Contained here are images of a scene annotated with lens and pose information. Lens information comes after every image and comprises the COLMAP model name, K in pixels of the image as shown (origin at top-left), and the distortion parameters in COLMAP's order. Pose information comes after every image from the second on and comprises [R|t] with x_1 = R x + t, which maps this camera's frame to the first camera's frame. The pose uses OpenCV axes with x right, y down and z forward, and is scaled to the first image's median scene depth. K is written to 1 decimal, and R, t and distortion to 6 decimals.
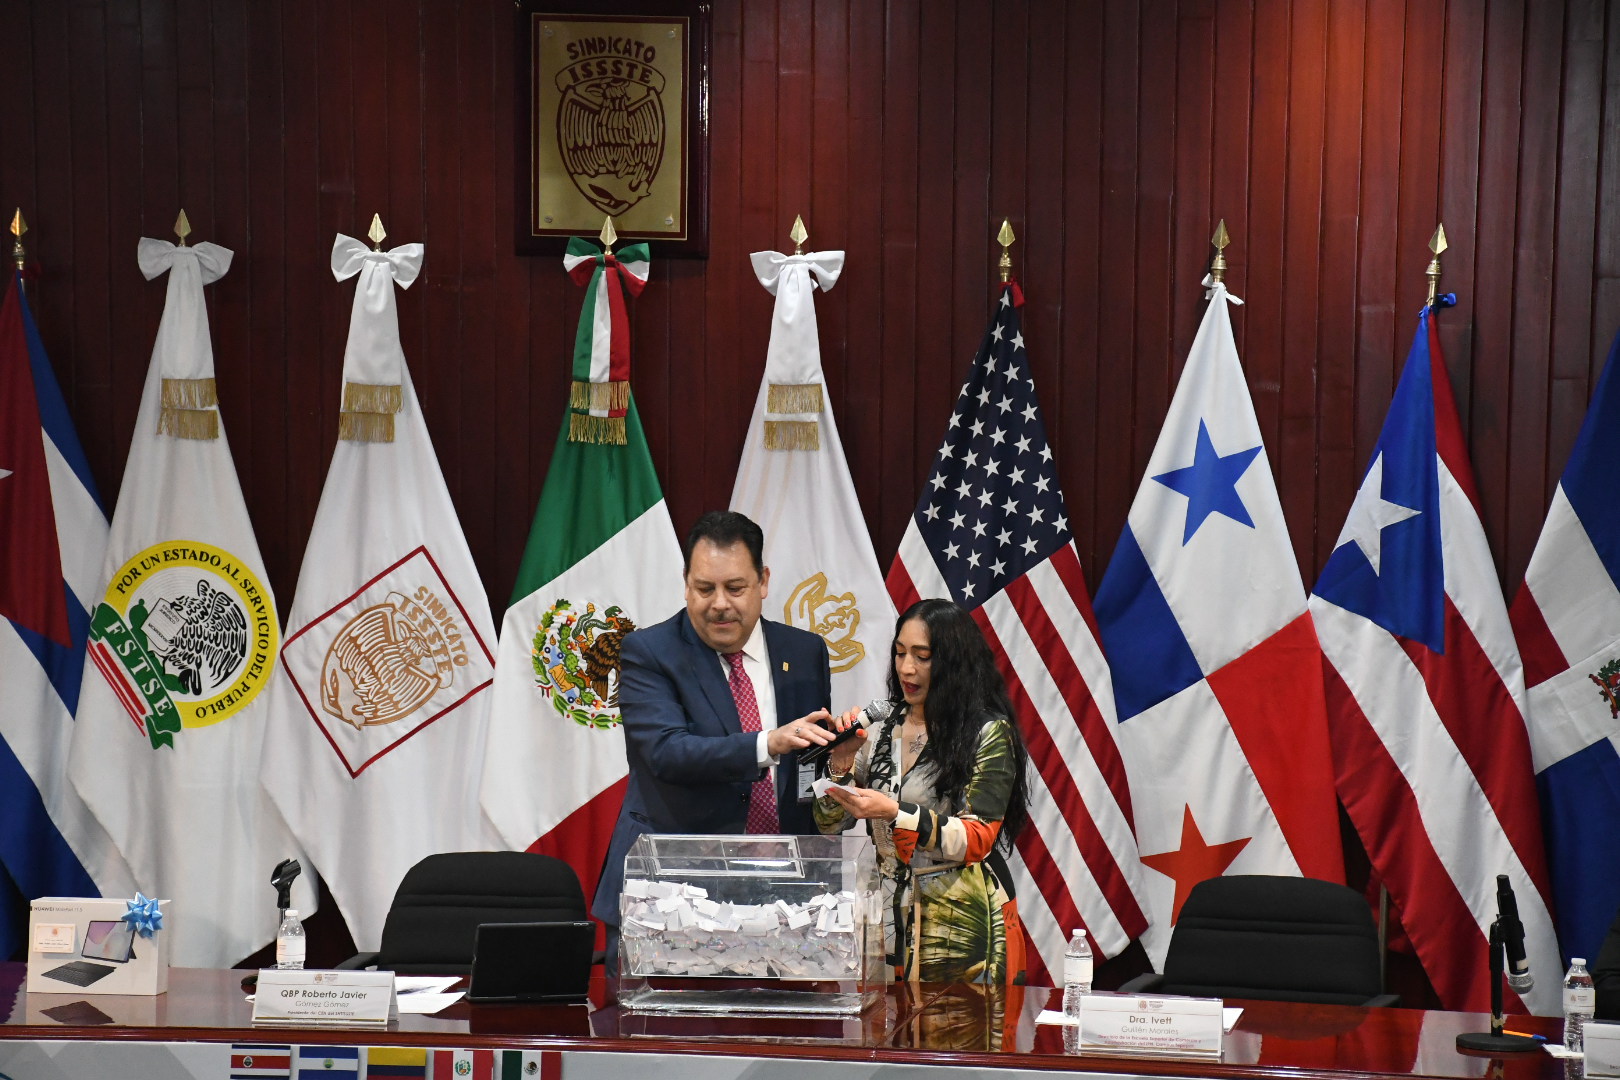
lens RADIAL K [[5178.2, 0, 794.5], [0, 5178.2, 564.7], [0, 0, 1]] dist [1.033902, 0.000000]
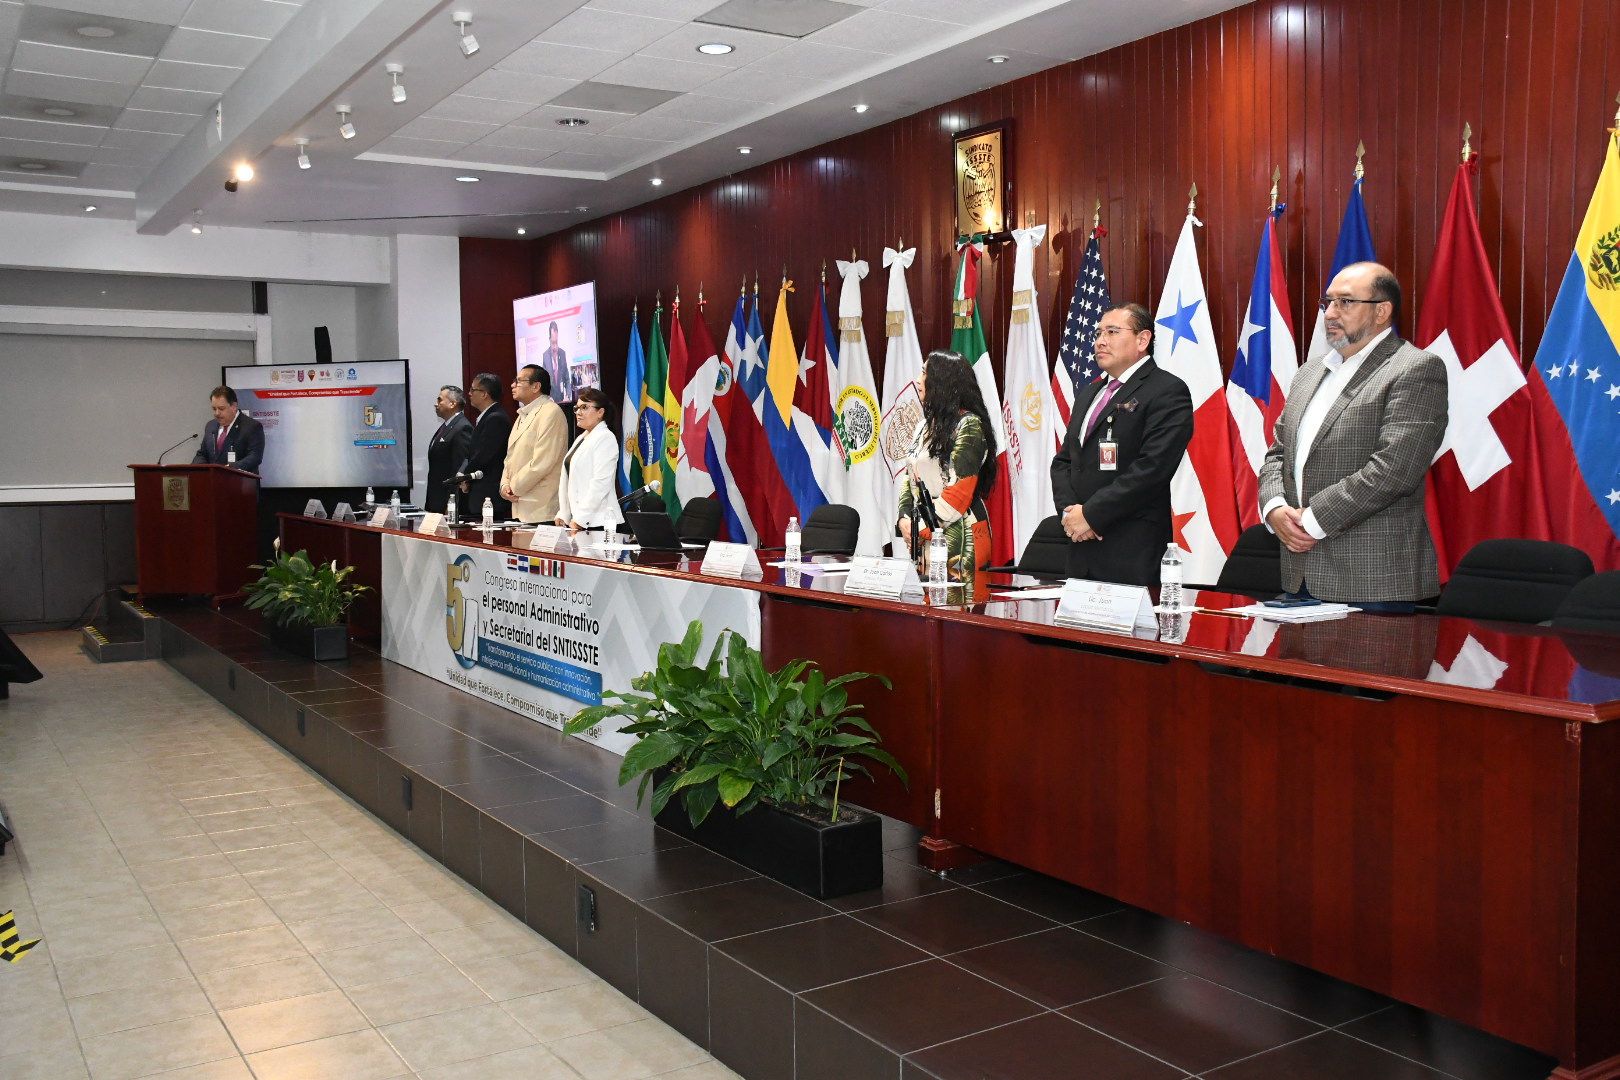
lens RADIAL K [[1462.8, 0, 803.3], [0, 1462.8, 540.2], [0, 0, 1]] dist [-0.078876, 0.081715]
pose [[0.685082, 0.031203, -0.727797, 0.362346], [-0.031540, 0.999416, 0.013159, 0.058935], [0.727783, 0.013940, 0.685666, 0.533898]]
